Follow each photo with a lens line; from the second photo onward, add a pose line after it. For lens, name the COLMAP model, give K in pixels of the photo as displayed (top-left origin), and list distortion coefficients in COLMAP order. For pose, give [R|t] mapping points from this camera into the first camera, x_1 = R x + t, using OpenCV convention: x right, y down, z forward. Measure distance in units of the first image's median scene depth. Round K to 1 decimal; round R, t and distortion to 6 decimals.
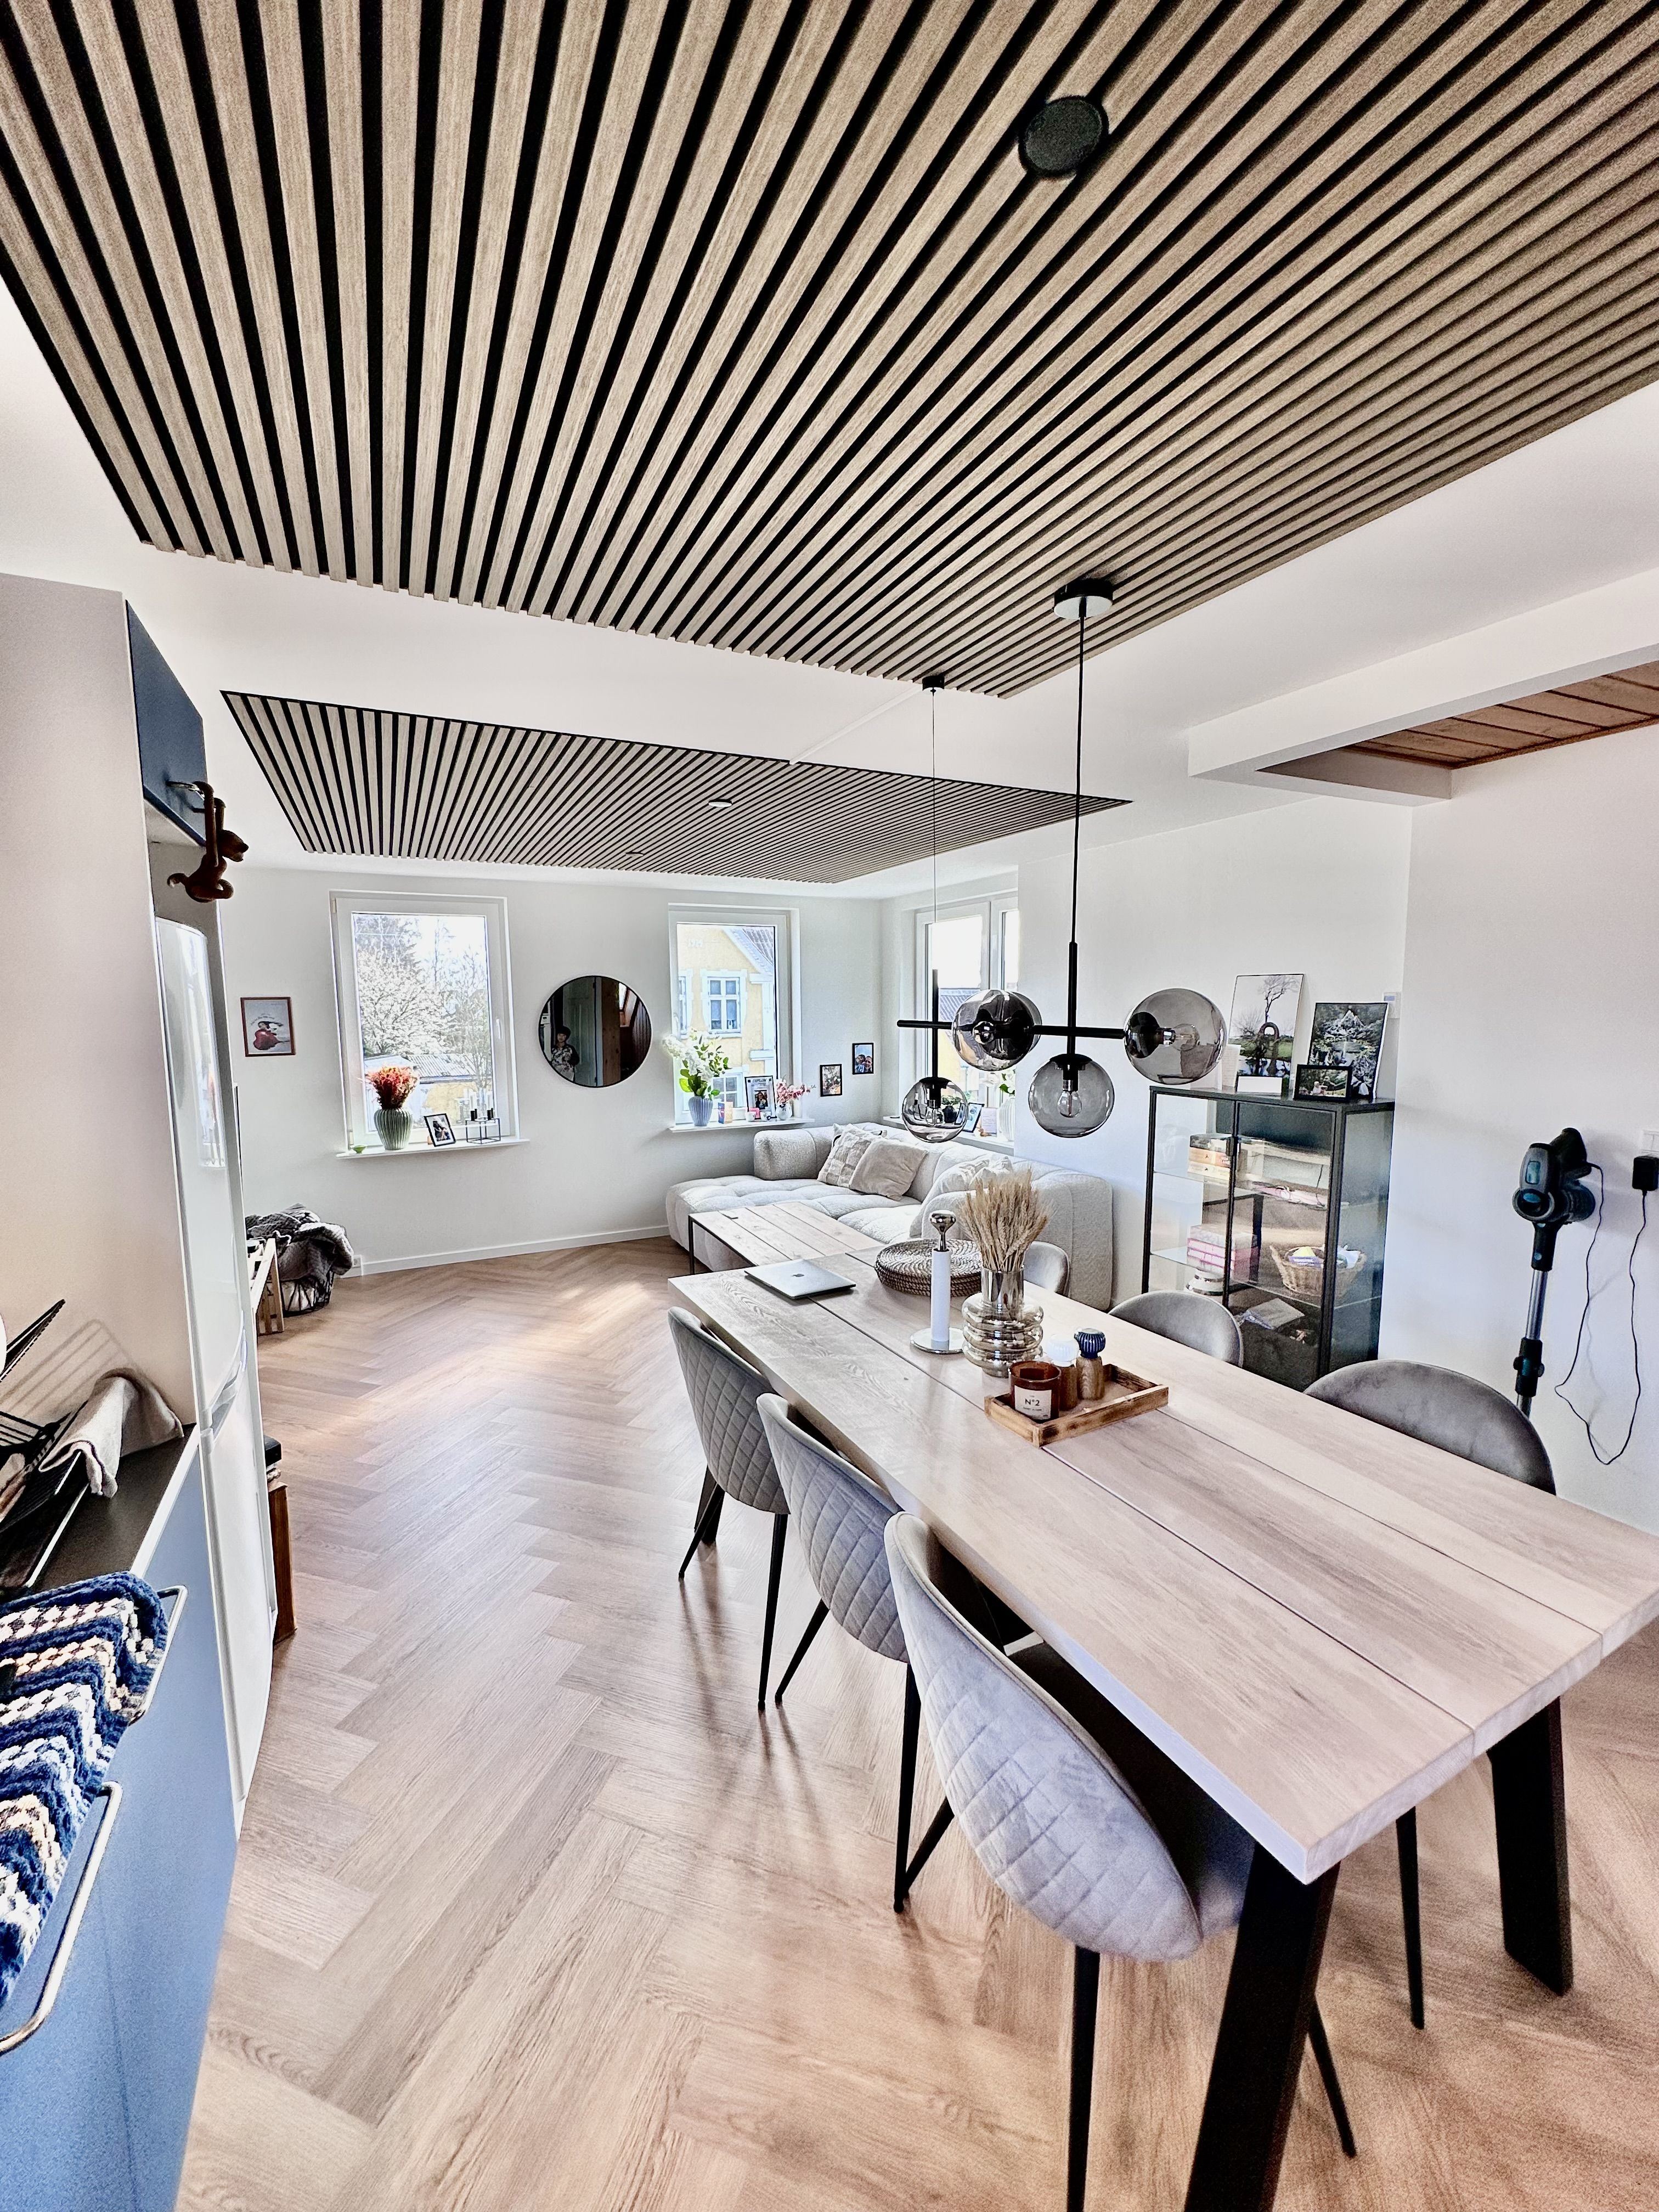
lens RADIAL K [[882.7, 0, 823.2], [0, 882.7, 1106.1], [0, 0, 1]] dist [0.001095, 0.000064]
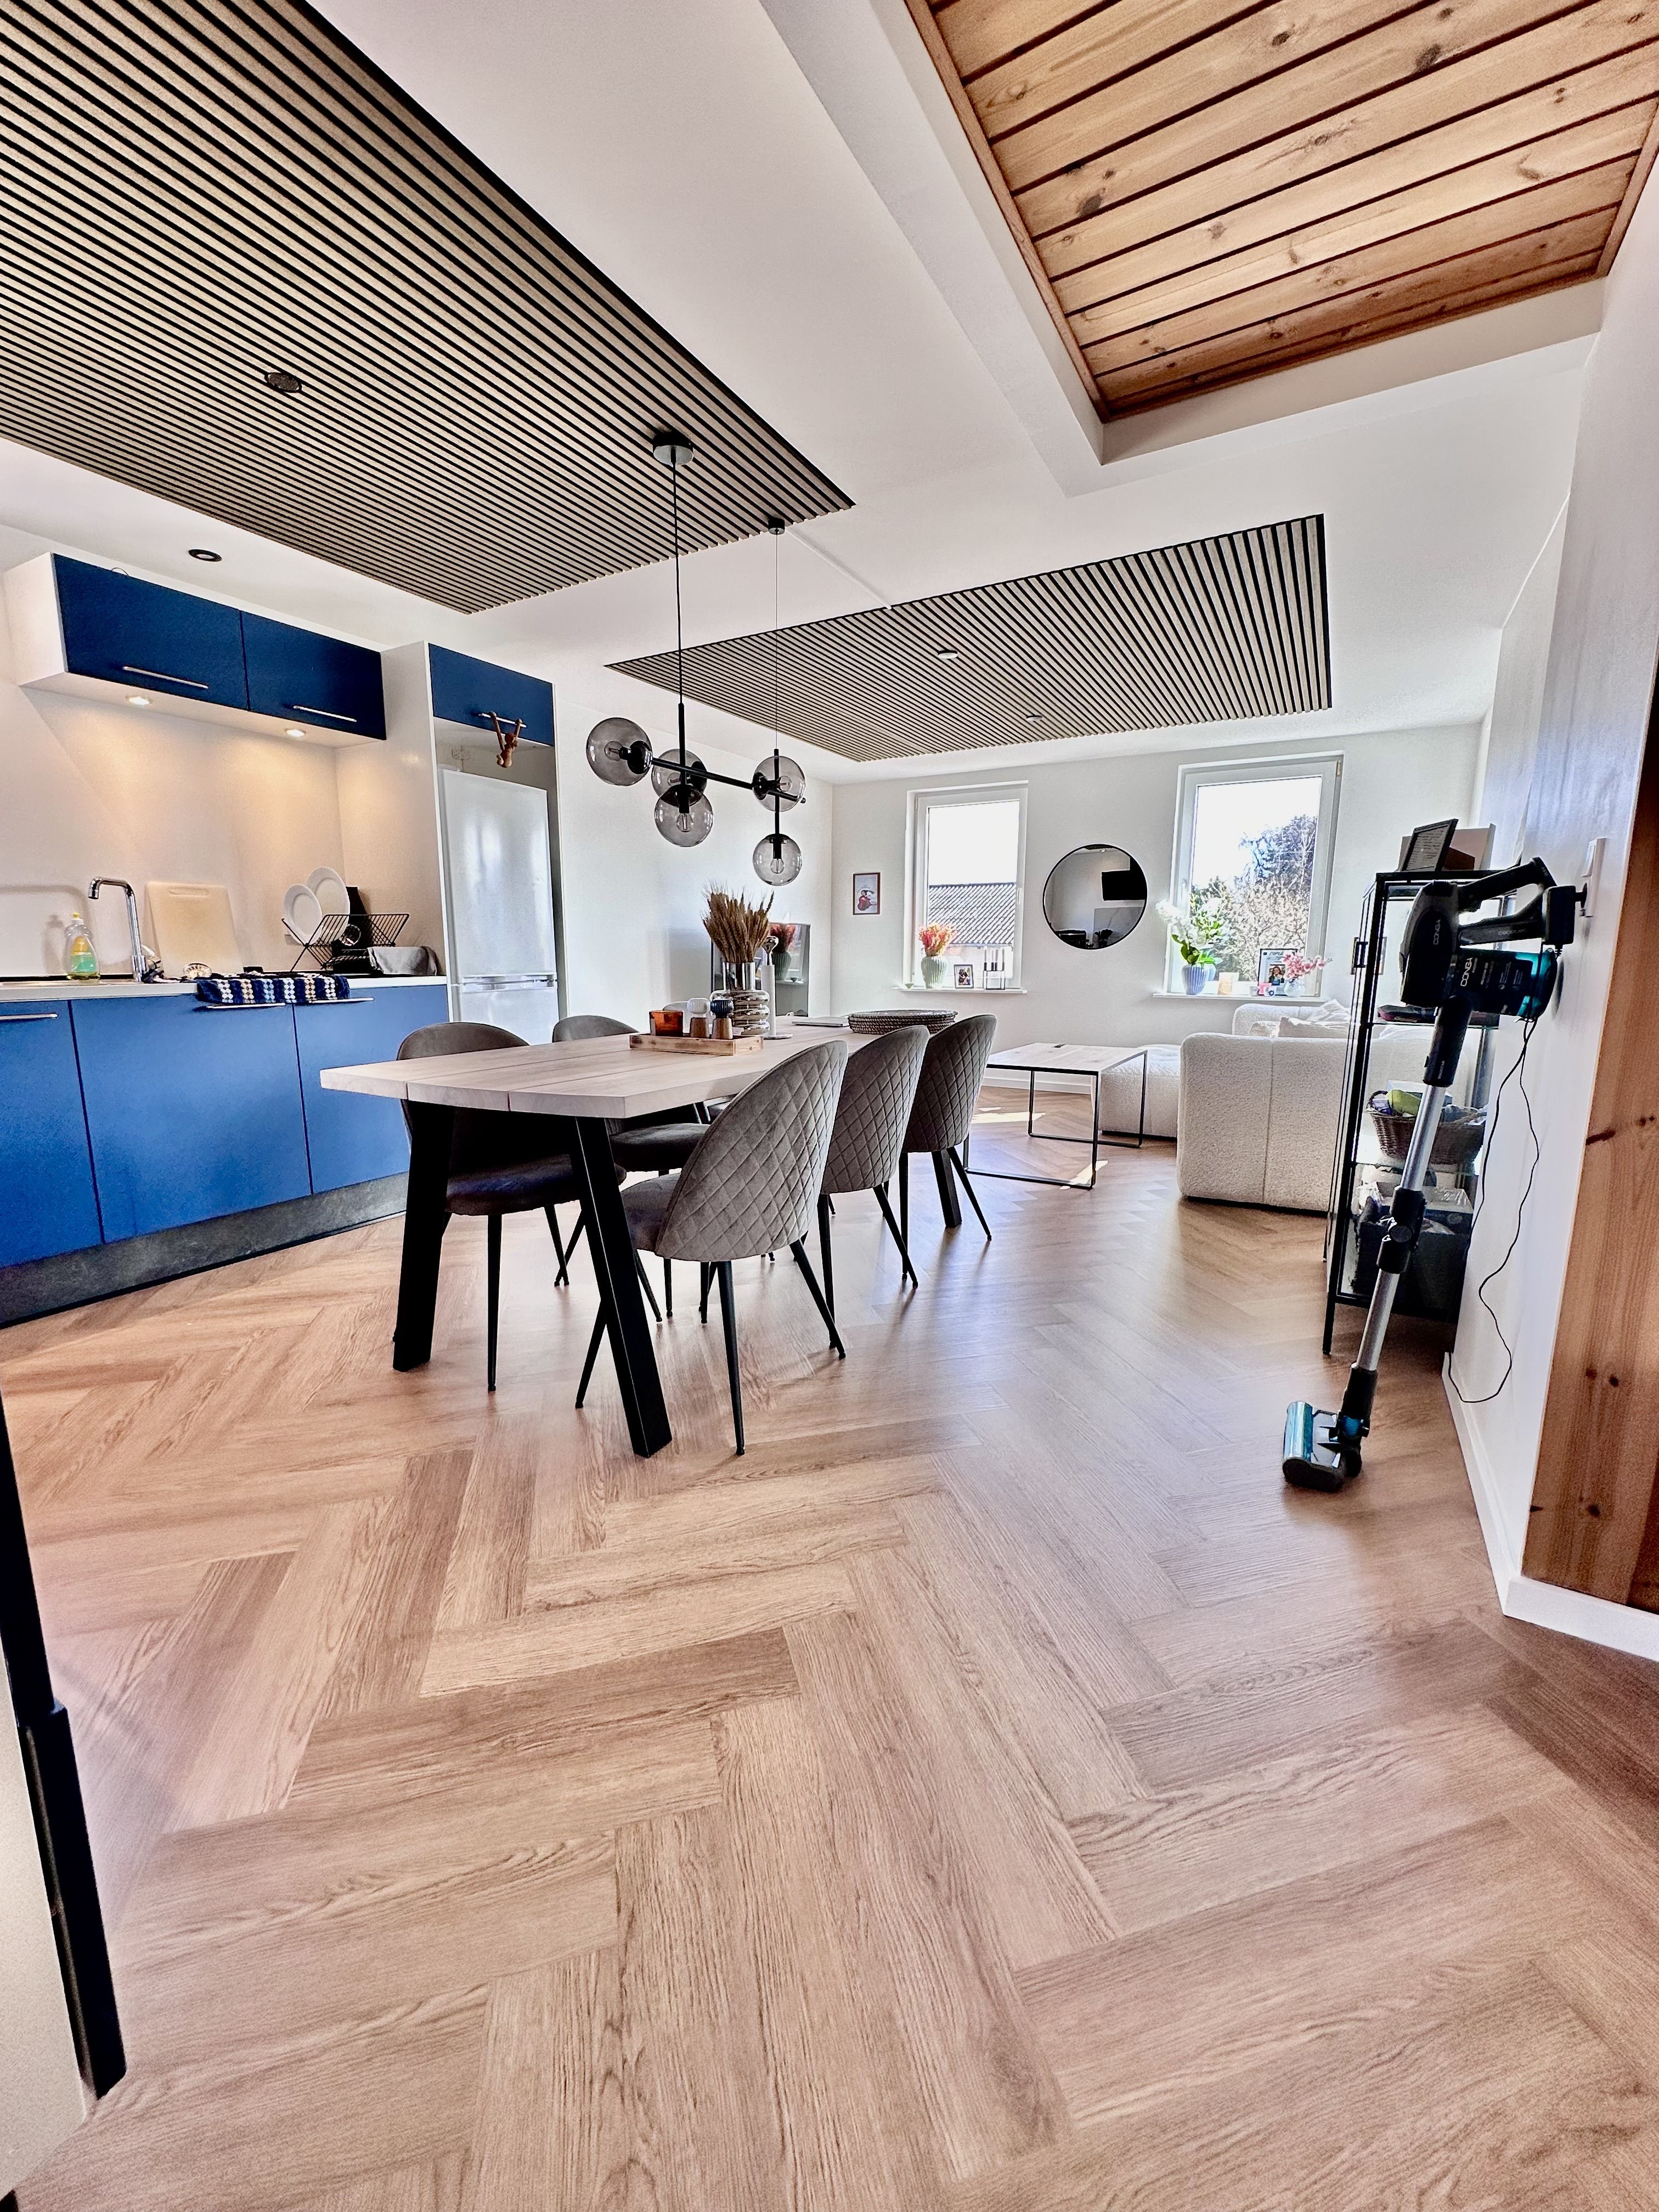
lens RADIAL K [[882.7, 0, 823.2], [0, 882.7, 1106.1], [0, 0, 1]] dist [0.001095, 0.000064]
pose [[0.555279, 0.157091, -0.816693, 0.527464], [-0.104690, 0.987390, 0.118745, 0.082728], [0.825048, 0.019563, 0.564723, 0.124603]]
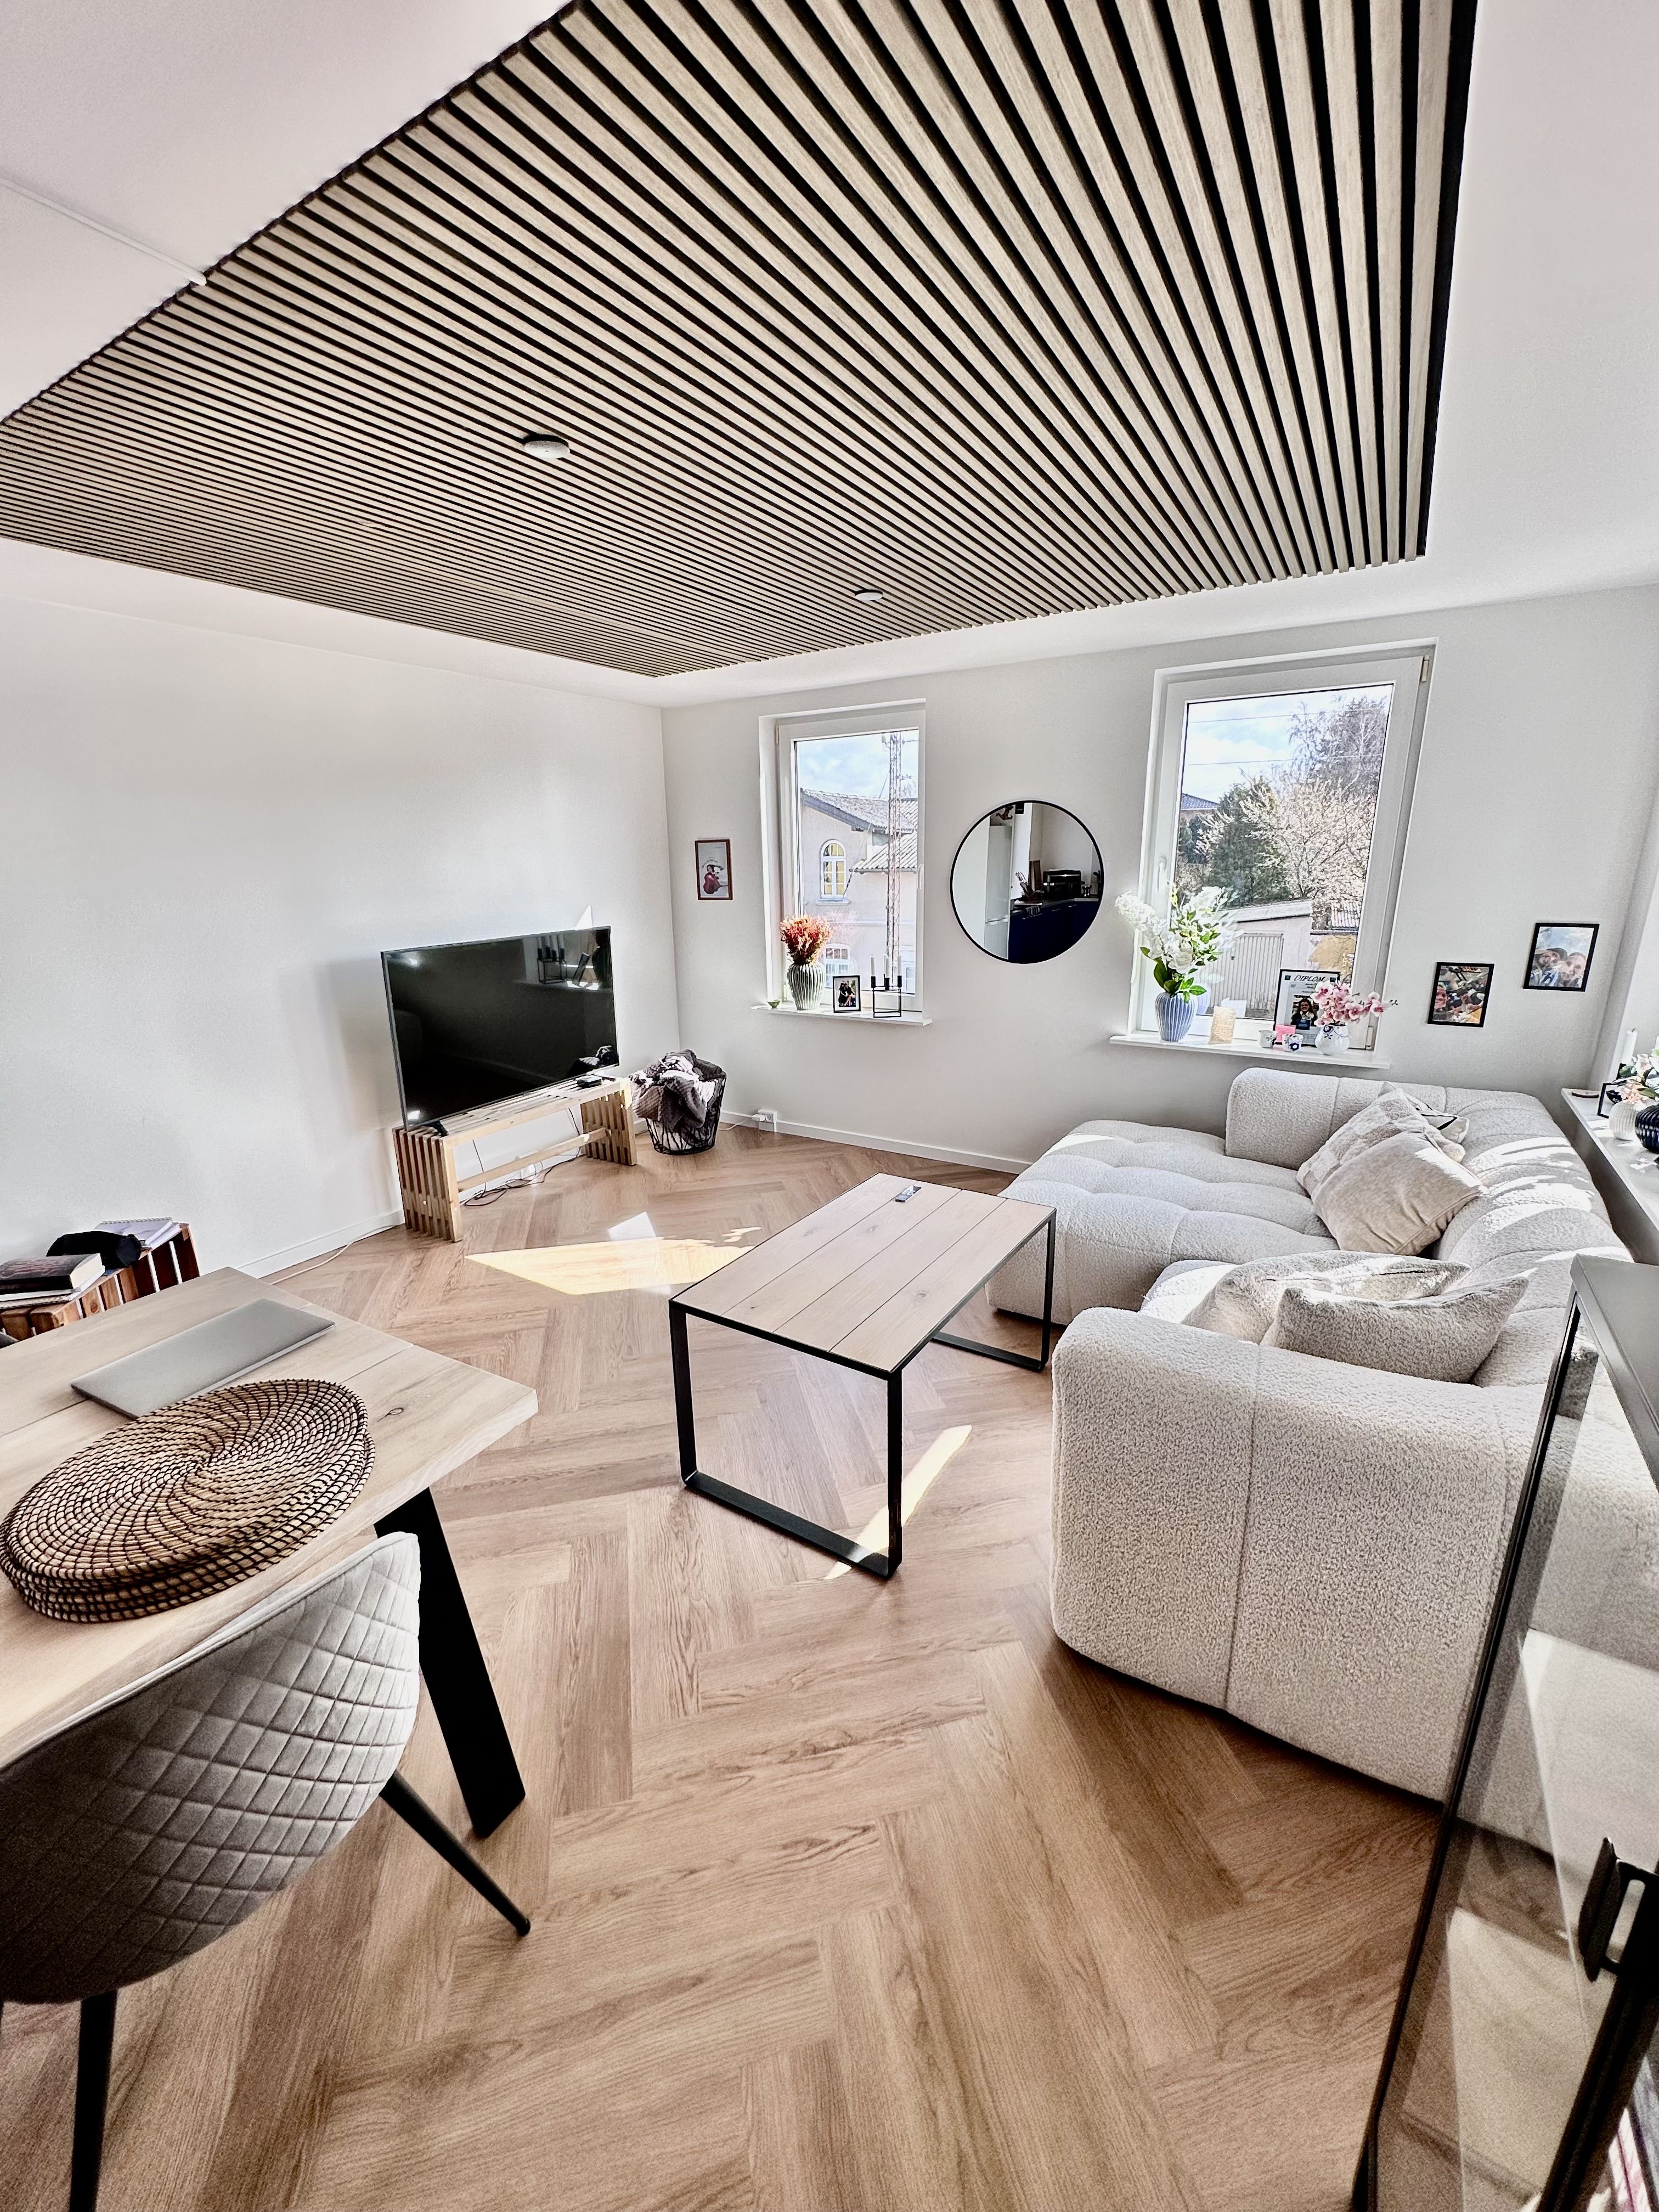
lens RADIAL K [[882.7, 0, 823.2], [0, 882.7, 1106.1], [0, 0, 1]] dist [0.001095, 0.000064]
pose [[0.528529, 0.234146, -0.815986, 0.298215], [-0.085015, 0.970977, 0.223555, -0.060098], [0.844647, -0.048784, 0.533096, 0.519738]]
